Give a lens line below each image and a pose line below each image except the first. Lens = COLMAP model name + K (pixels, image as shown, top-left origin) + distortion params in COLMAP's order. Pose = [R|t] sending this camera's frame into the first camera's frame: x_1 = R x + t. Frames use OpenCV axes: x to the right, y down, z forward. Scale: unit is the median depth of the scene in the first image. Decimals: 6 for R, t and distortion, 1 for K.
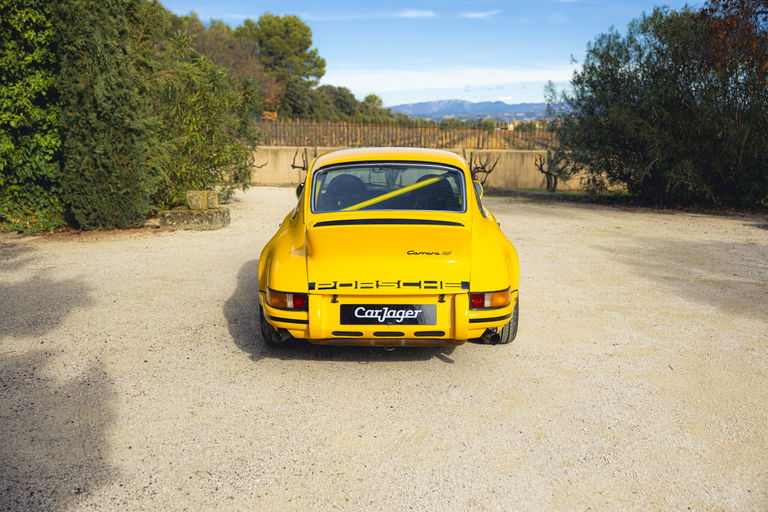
lens RADIAL K [[770.6, 0, 383.2], [0, 770.6, 251.0], [0, 0, 1]] dist [-0.018102, 0.000000]
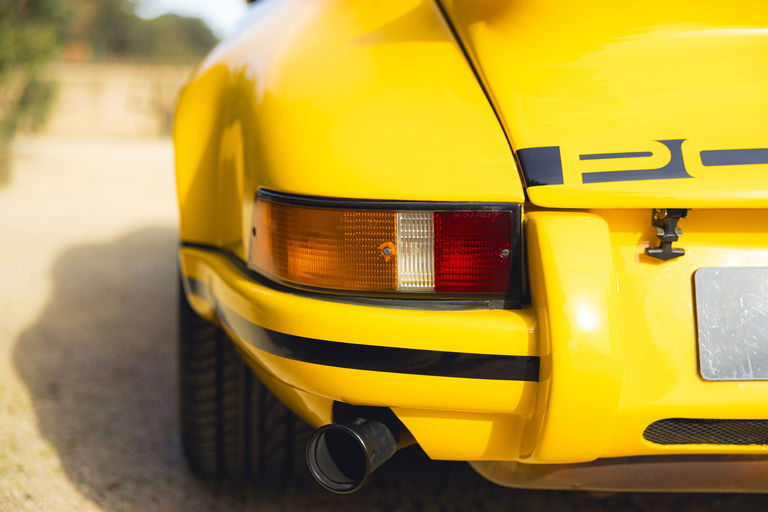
lens RADIAL K [[1248.5, 0, 385.4], [0, 1248.5, 257.5], [0, 0, 1]] dist [-0.029693, 0.000000]
pose [[0.995852, -0.003345, 0.090927, -0.153841], [0.005623, 0.999676, -0.024808, 0.073453], [-0.090814, 0.025216, 0.995549, 0.716512]]
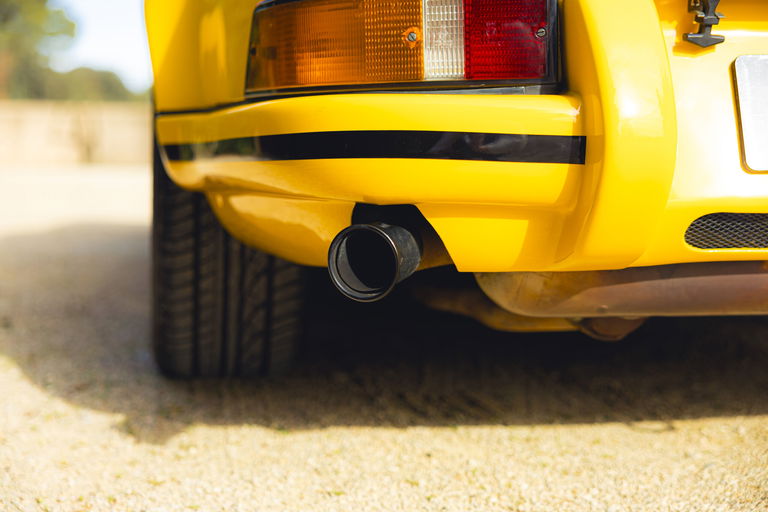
lens RADIAL K [[1148.1, 0, 383.3], [0, 1148.1, 254.7], [0, 0, 1]] dist [-0.007218, 0.000000]
pose [[0.984849, -0.018749, 0.172399, -0.176465], [0.028279, 0.998194, -0.052991, 0.124097], [-0.171094, 0.057064, 0.983601, 0.765866]]
